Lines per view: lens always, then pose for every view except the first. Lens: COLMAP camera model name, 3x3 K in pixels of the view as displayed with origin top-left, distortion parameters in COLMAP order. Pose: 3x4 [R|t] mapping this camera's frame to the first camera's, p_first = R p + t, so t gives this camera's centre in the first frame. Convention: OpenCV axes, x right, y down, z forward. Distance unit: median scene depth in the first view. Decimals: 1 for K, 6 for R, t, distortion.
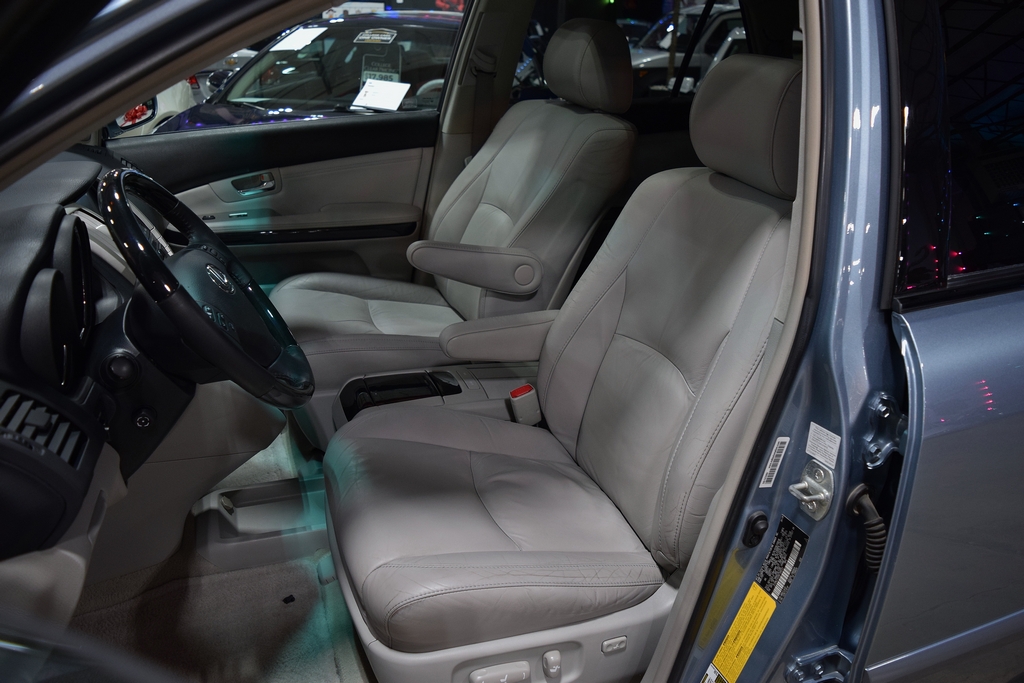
lens RADIAL K [[789.7, 0, 518.4], [0, 789.7, 341.5], [0, 0, 1]] dist [-0.098737, 0.027179]
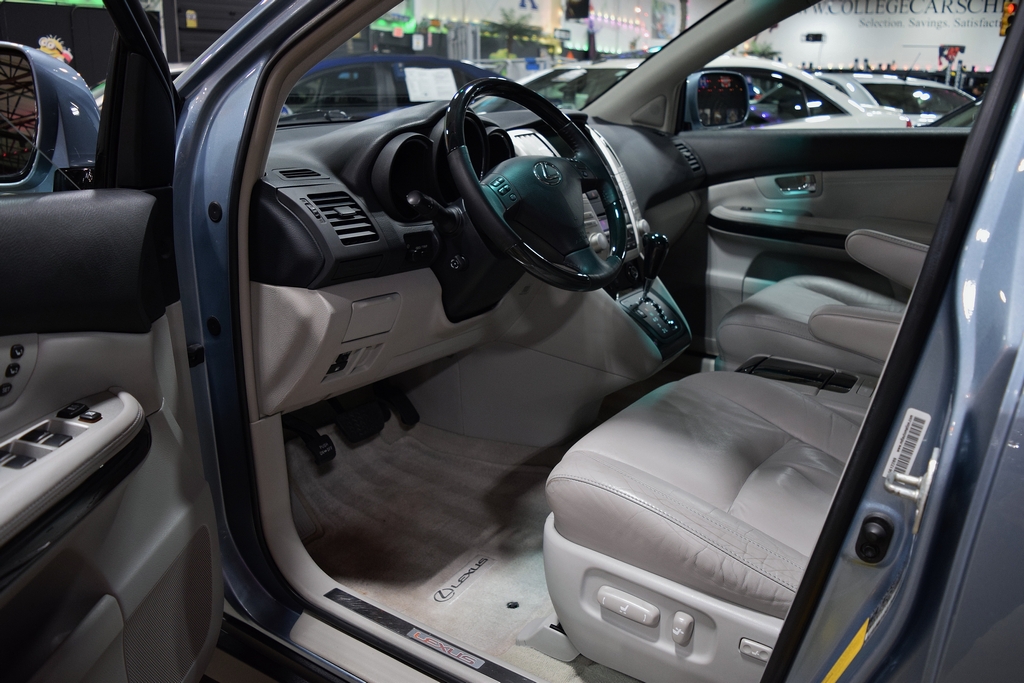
lens RADIAL K [[789.7, 0, 512.8], [0, 789.7, 337.5], [0, 0, 1]] dist [-0.098737, 0.027179]
pose [[0.589439, 0.219614, -0.777387, 0.318463], [-0.300993, 0.952748, 0.040931, 0.069122], [0.749643, 0.209862, 0.627689, 0.130301]]
